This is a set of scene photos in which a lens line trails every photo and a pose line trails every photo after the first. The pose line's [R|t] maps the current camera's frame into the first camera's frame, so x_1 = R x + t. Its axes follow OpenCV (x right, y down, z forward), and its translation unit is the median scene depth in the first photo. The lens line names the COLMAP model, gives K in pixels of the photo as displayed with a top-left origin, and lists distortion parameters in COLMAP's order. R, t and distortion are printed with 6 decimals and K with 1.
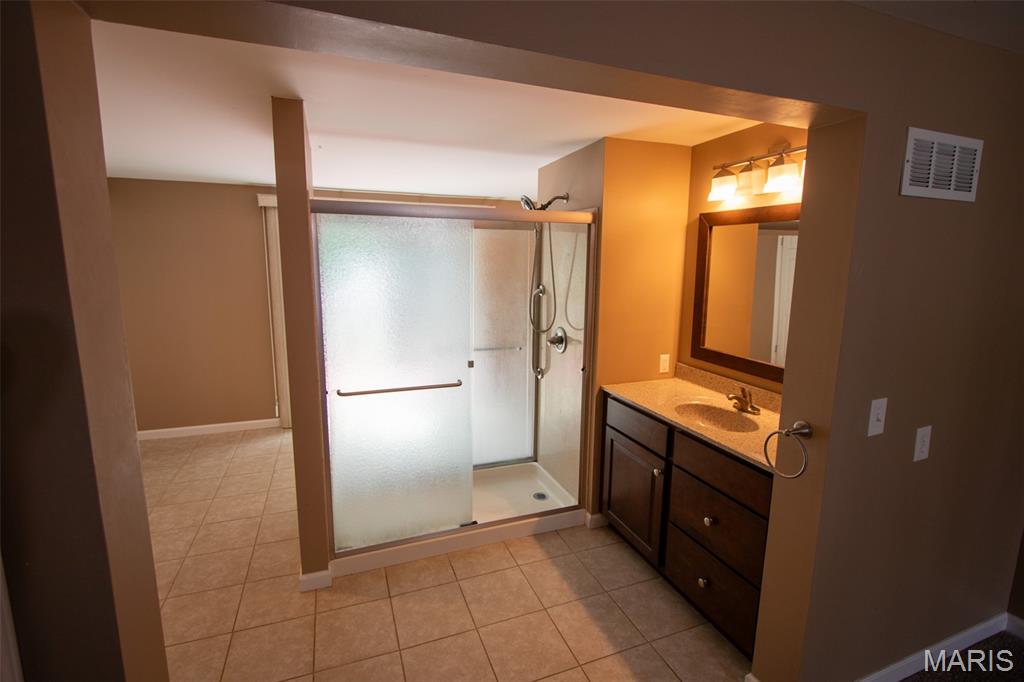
lens RADIAL K [[471.1, 0, 511.0], [0, 471.1, 331.6], [0, 0, 1]] dist [-0.012942, 0.002114]
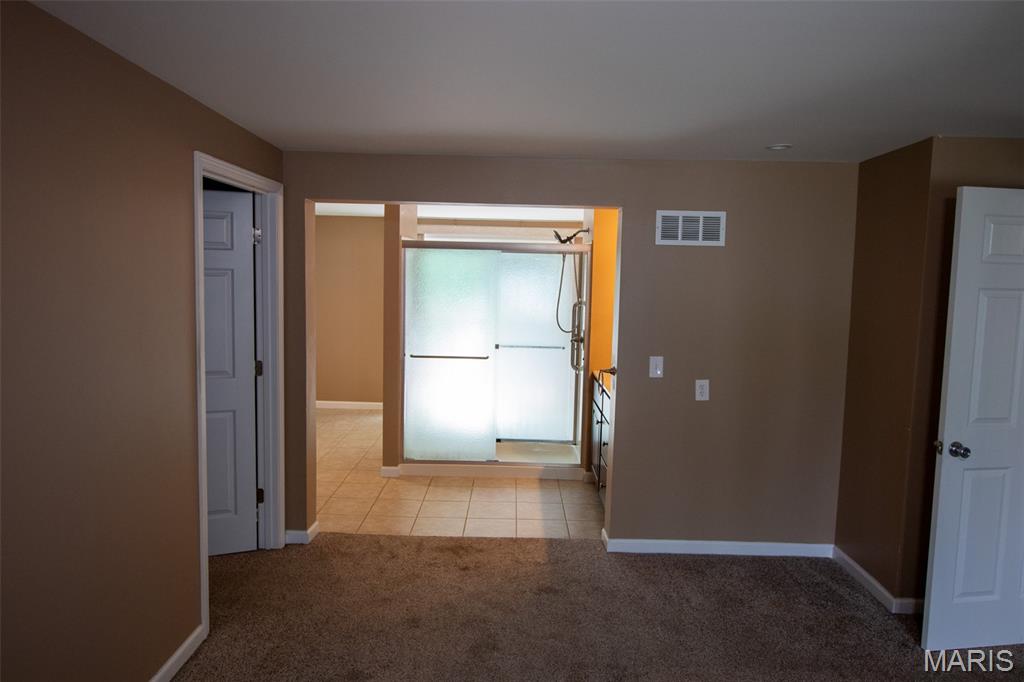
lens RADIAL K [[677.0, 0, 507.2], [0, 677.0, 332.3], [0, 0, 1]] dist [-0.003624, -0.000512]
pose [[0.929363, 0.044509, -0.366473, 0.752727], [-0.070062, 0.995929, -0.056717, 0.149448], [0.362457, 0.078387, 0.928698, -1.004422]]
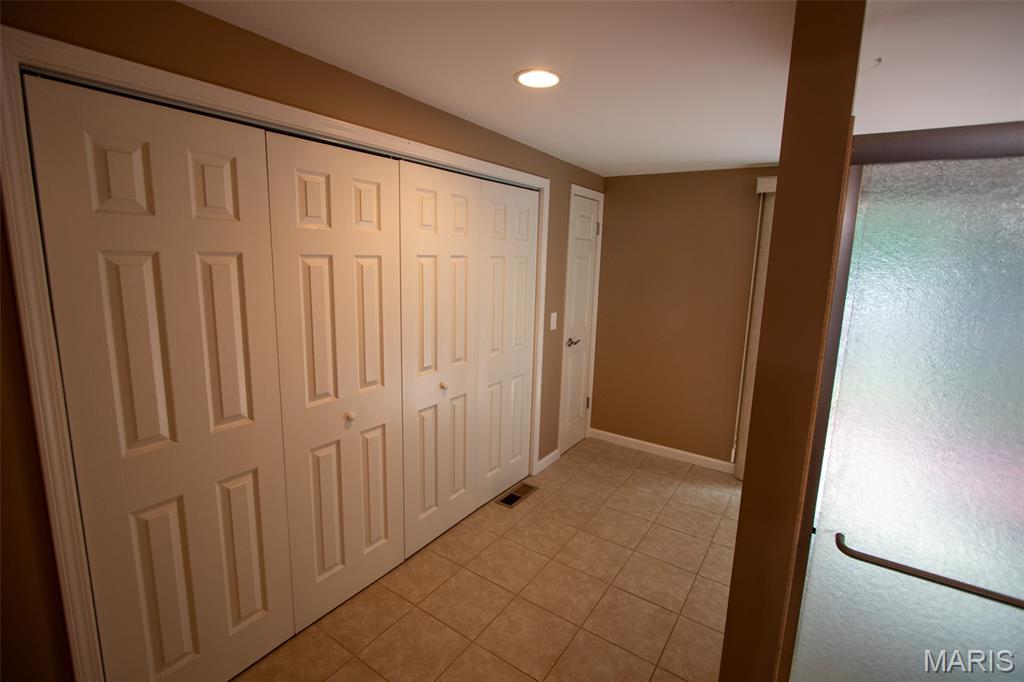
lens RADIAL K [[471.1, 0, 513.2], [0, 471.1, 332.9], [0, 0, 1]] dist [-0.012942, 0.002114]
pose [[0.575147, 0.142454, -0.805551, -0.190940], [-0.147130, 0.986677, 0.069436, -0.060360], [0.804710, 0.078585, 0.588444, 0.405097]]
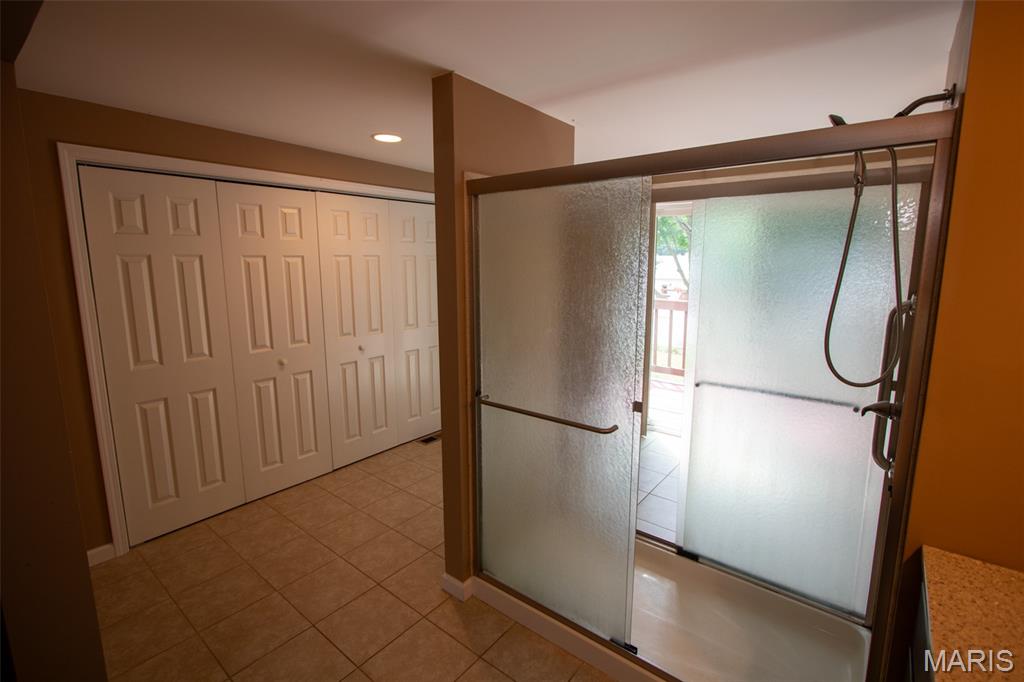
lens RADIAL K [[471.1, 0, 512.6], [0, 471.1, 331.4], [0, 0, 1]] dist [-0.012942, 0.002114]
pose [[0.505554, 0.118722, -0.854588, 0.375787], [-0.124928, 0.990122, 0.063646, -0.052305], [0.853703, 0.074586, 0.515392, 0.546641]]
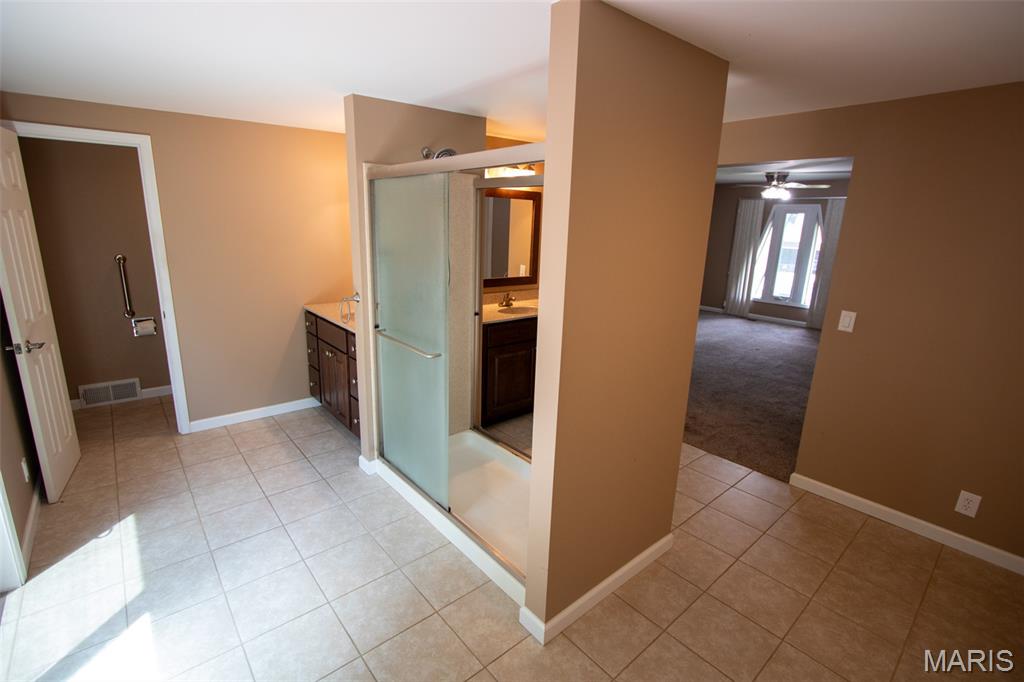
lens RADIAL K [[471.1, 0, 504.8], [0, 471.1, 332.4], [0, 0, 1]] dist [-0.012942, 0.002114]
pose [[-0.324614, -0.237302, 0.915595, -1.119405], [0.114755, 0.950984, 0.287159, -0.247059], [-0.938859, 0.198285, -0.281471, 1.469514]]
